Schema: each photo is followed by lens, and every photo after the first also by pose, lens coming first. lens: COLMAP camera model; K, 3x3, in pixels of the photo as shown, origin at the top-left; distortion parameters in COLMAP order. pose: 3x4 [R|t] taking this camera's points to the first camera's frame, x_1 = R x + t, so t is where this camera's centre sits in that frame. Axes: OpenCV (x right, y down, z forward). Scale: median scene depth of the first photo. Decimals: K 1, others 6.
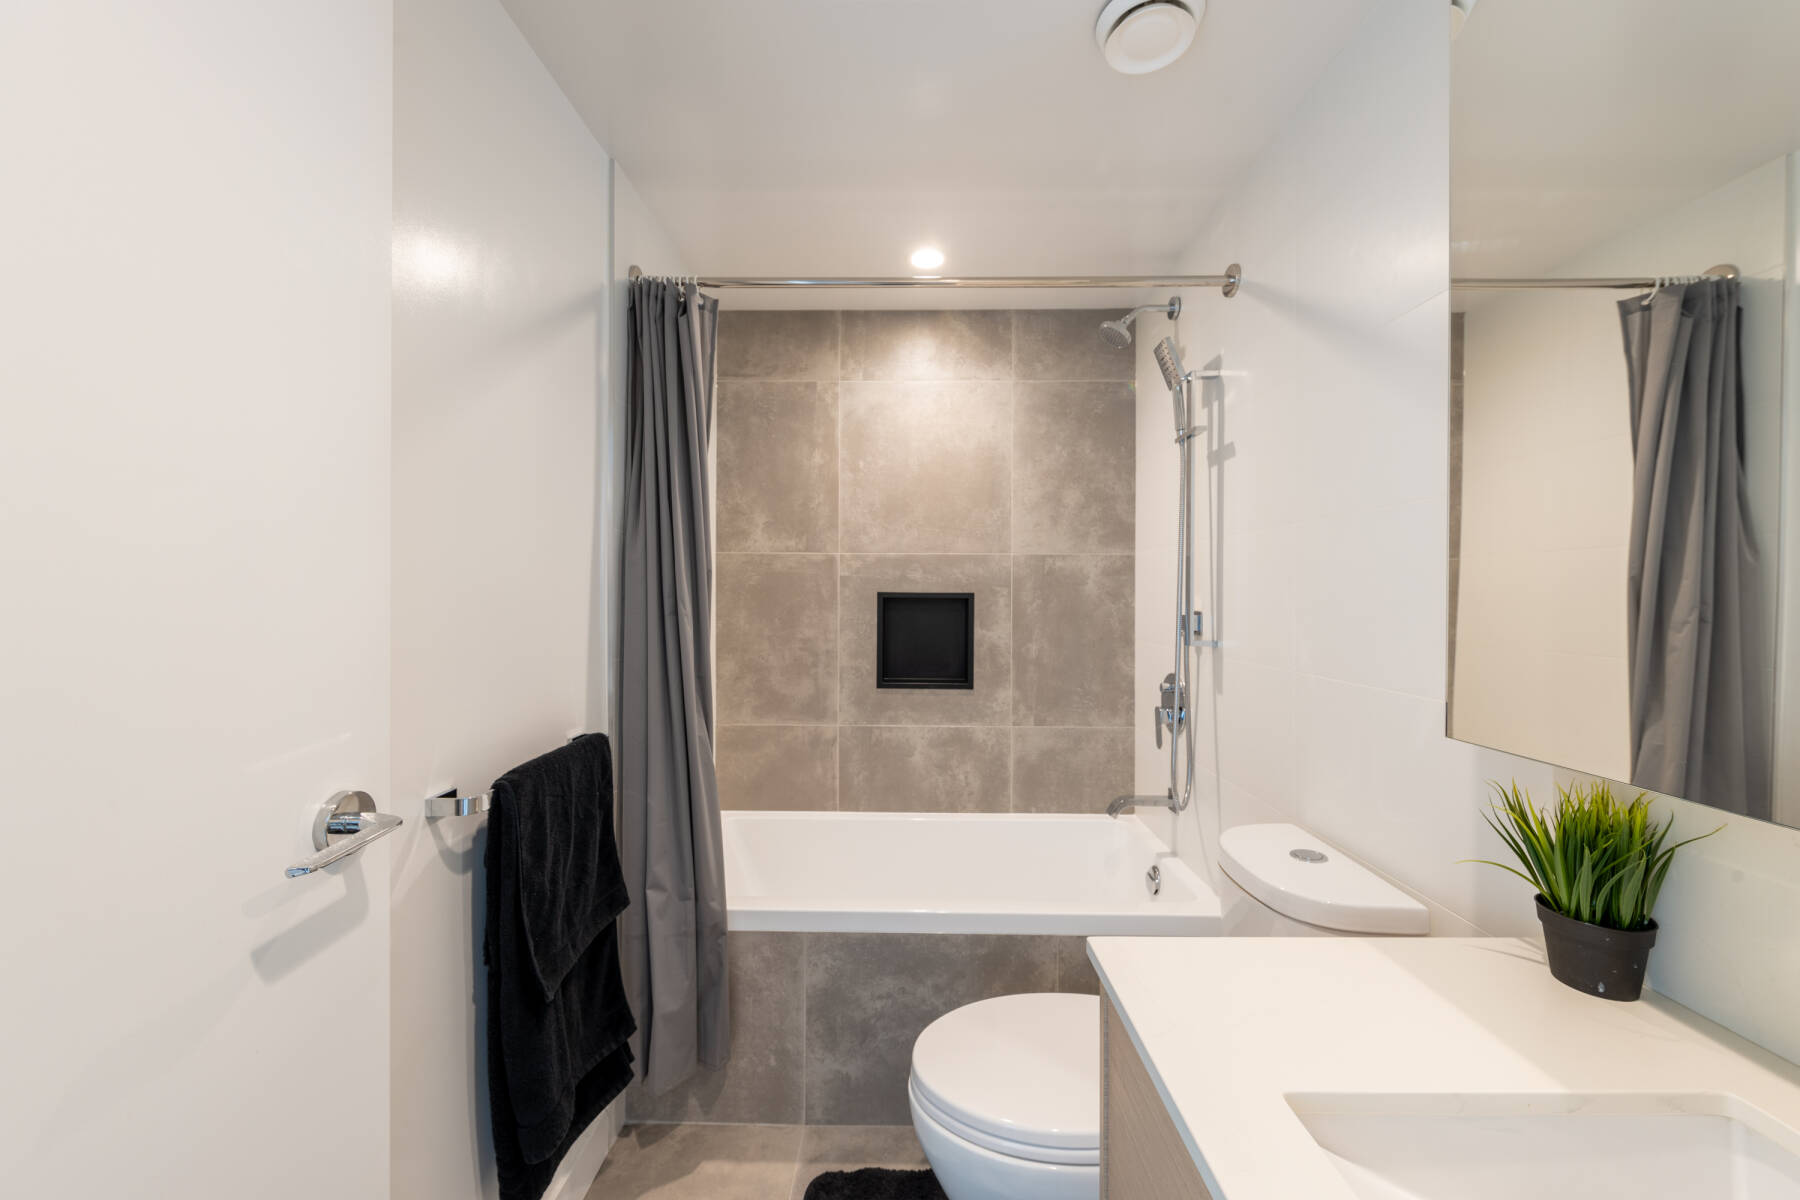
lens RADIAL K [[681.1, 0, 898.3], [0, 681.1, 594.4], [0, 0, 1]] dist [0.008066, -0.000573]
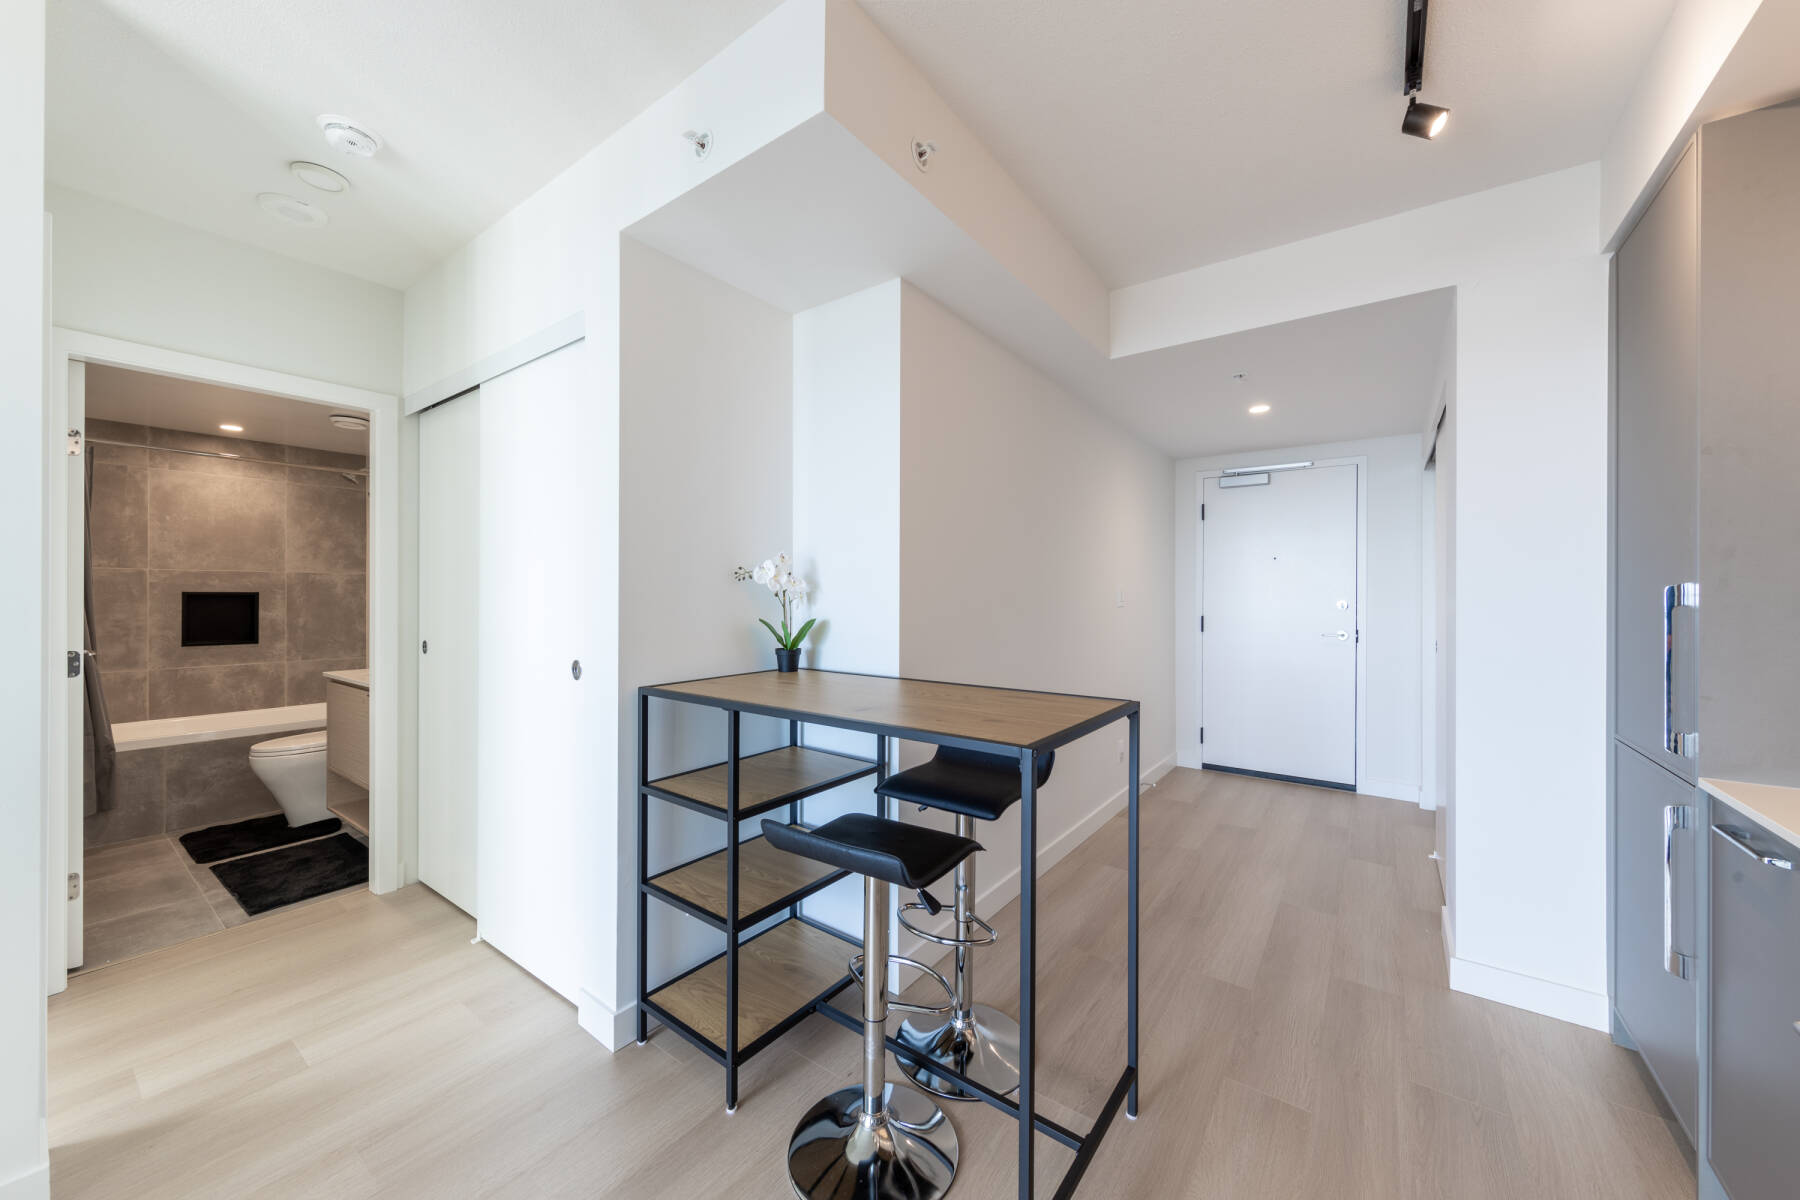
lens RADIAL K [[650.1, 0, 904.5], [0, 650.1, 594.5], [0, 0, 1]] dist [0.001035, 0.000269]
pose [[0.573574, -0.001403, 0.819153, -0.337491], [0.003694, 0.999993, -0.000874, 0.012042], [-0.819146, 0.003527, 0.573575, -1.487070]]
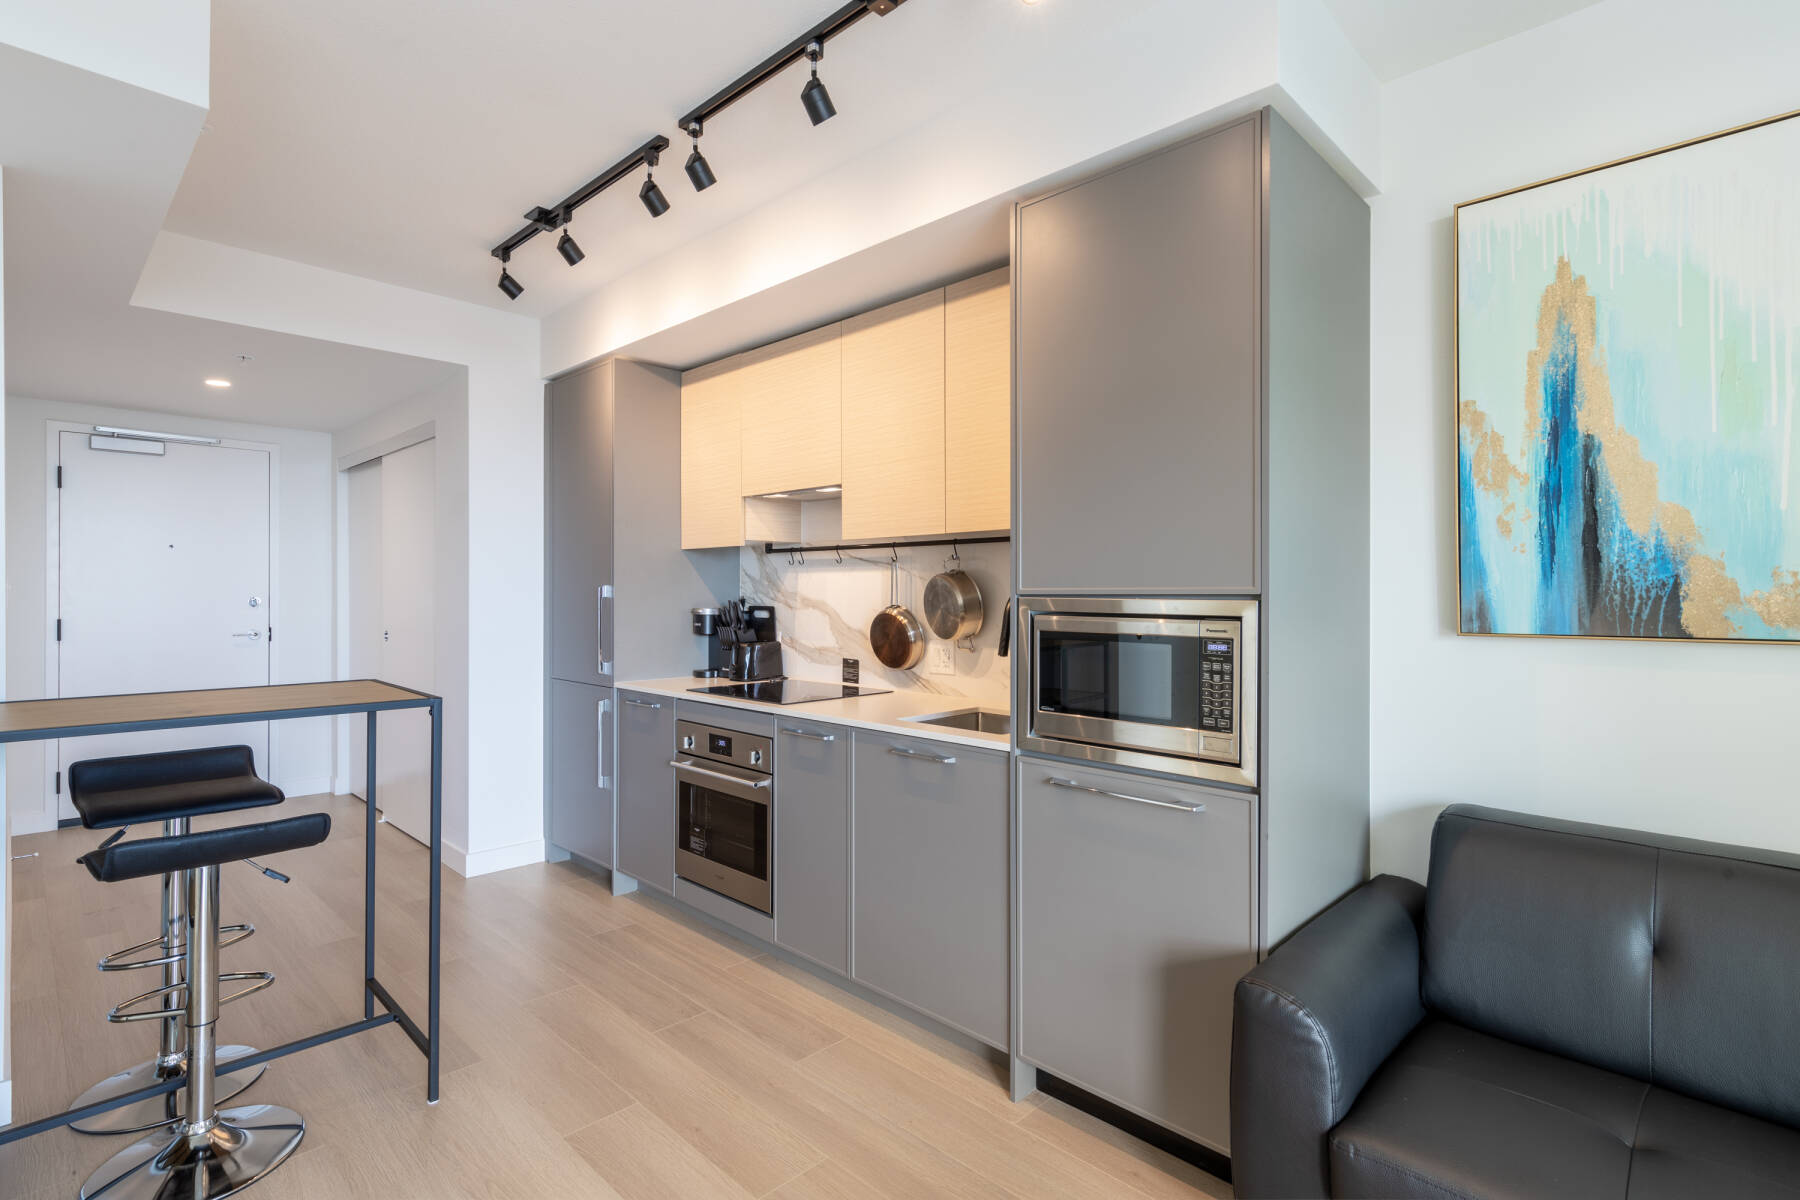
lens RADIAL K [[863.6, 0, 900.8], [0, 863.6, 594.4], [0, 0, 1]] dist [0.002637, 0.000217]
pose [[-0.729418, -0.006363, 0.684039, -0.889738], [-0.001179, 0.999967, 0.008044, 0.005973], [-0.684067, 0.005061, -0.729401, -0.956186]]
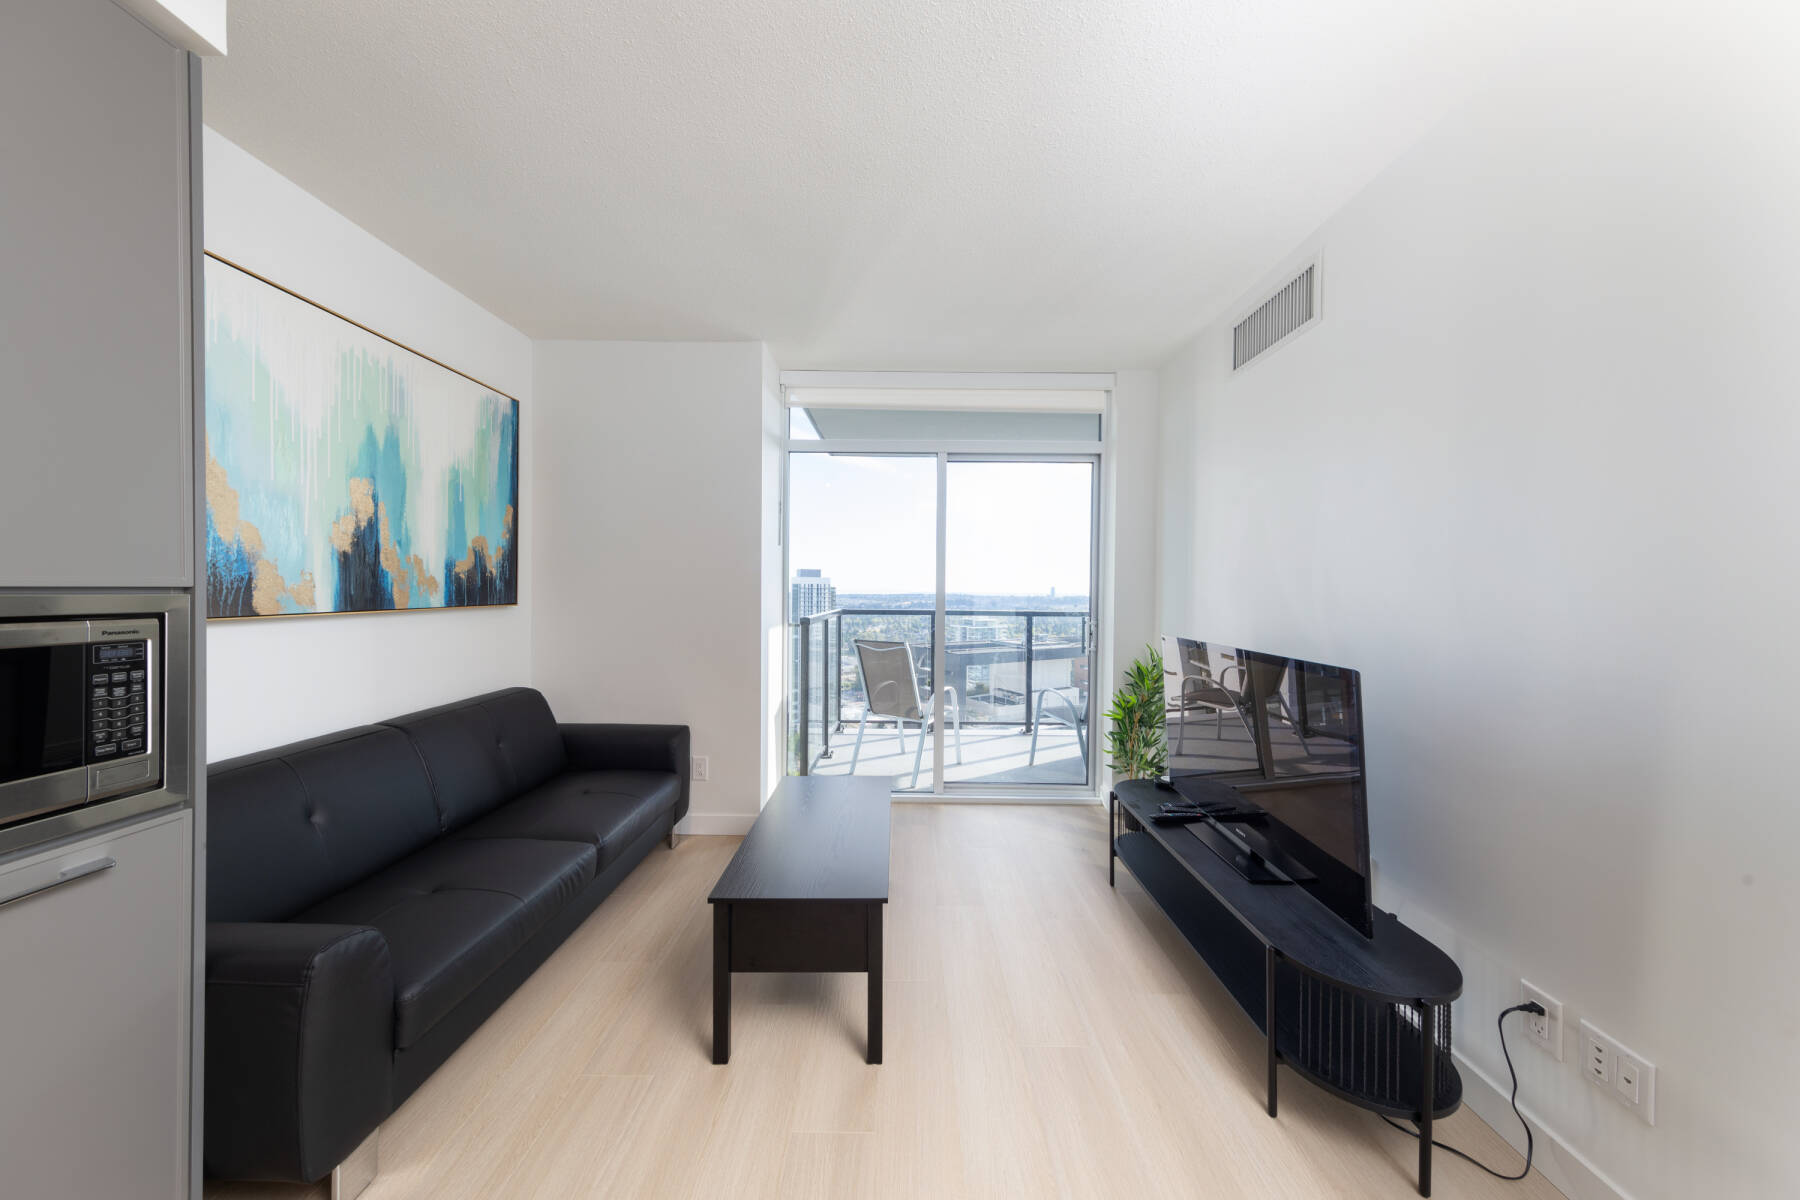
lens RADIAL K [[561.3, 0, 898.7], [0, 561.3, 594.7], [0, 0, 1]] dist [0.006044, -0.000191]
pose [[0.004302, 0.005557, -0.999975, -0.159203], [-0.012161, 0.999911, 0.005504, 0.008441], [0.999917, 0.012137, 0.004370, -1.156784]]
